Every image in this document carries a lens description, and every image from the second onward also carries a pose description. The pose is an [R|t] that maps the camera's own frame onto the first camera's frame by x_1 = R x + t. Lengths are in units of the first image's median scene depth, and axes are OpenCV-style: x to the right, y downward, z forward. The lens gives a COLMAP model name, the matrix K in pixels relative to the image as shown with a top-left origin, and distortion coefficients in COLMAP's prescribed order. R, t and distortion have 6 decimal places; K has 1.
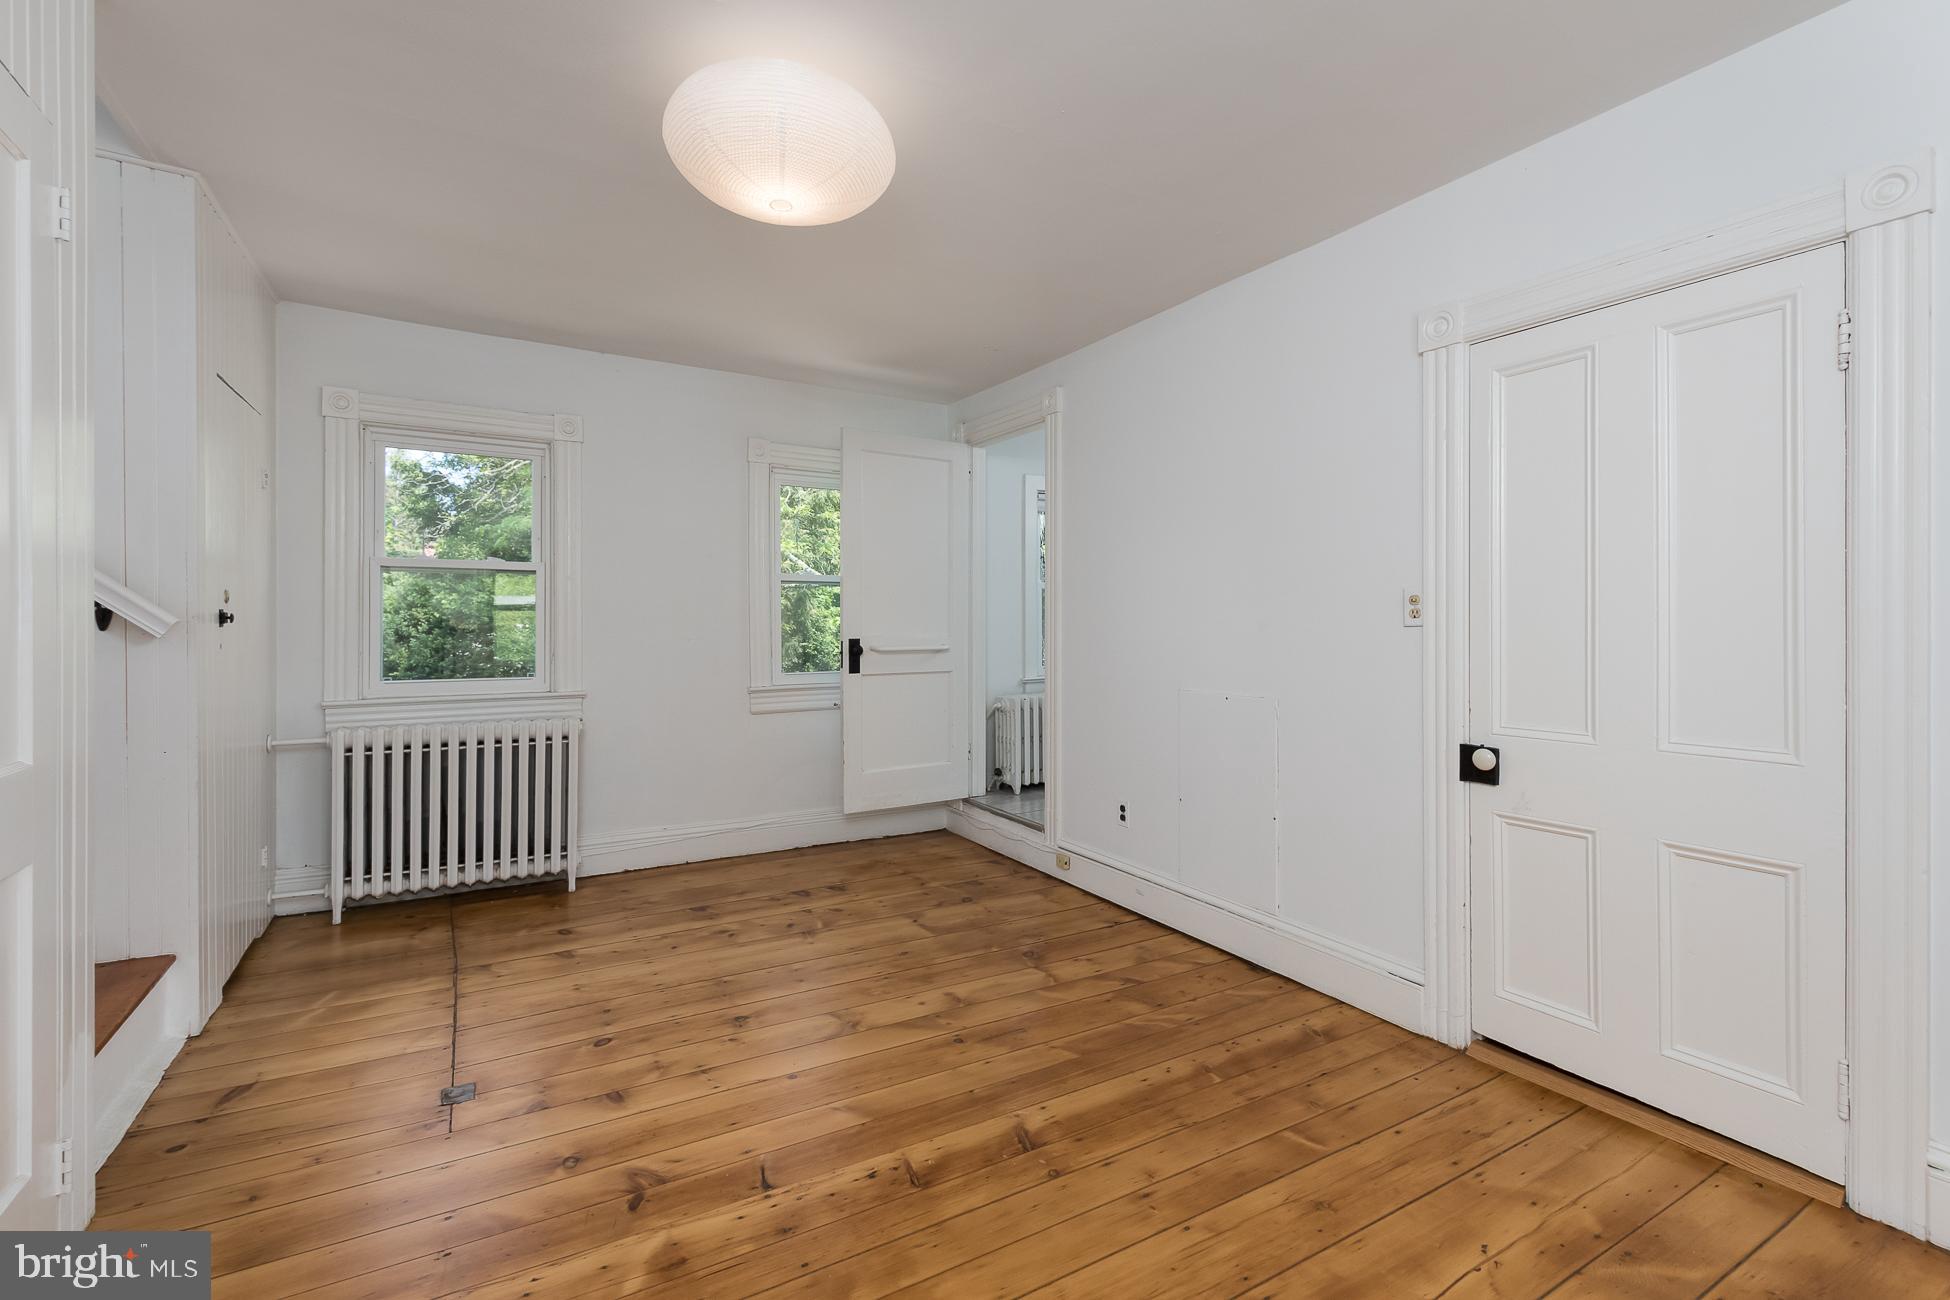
lens RADIAL K [[866.2, 0, 983.0], [0, 866.2, 635.5], [0, 0, 1]] dist [0.019904, -0.000567]
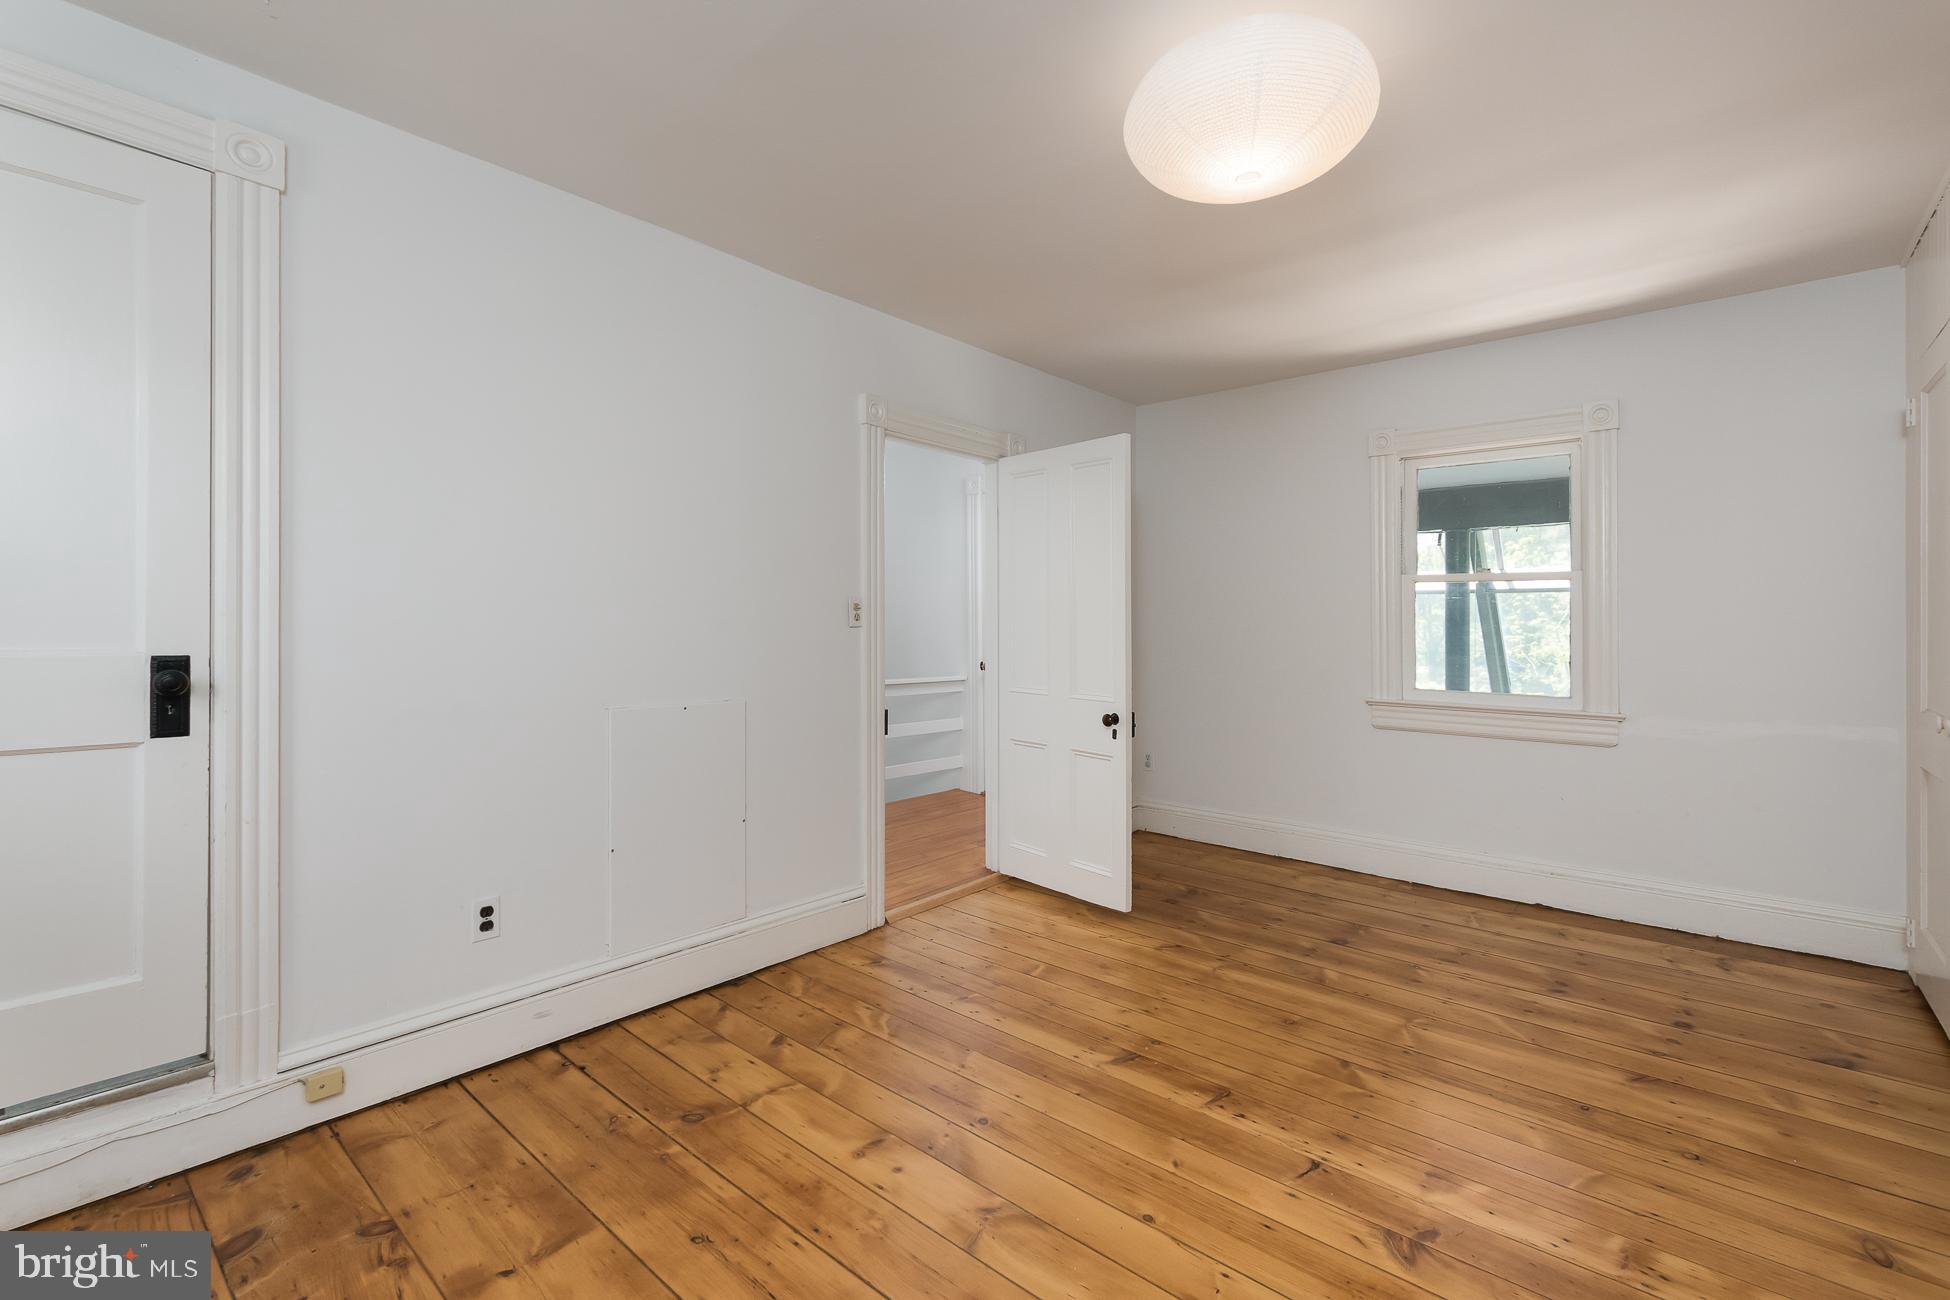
lens RADIAL K [[866.2, 0, 984.5], [0, 866.2, 634.7], [0, 0, 1]] dist [0.019904, -0.000567]
pose [[-0.320648, -0.008626, 0.947159, -0.724758], [0.002033, 0.999950, 0.009796, -0.010321], [-0.947196, 0.005067, -0.320614, 1.118081]]
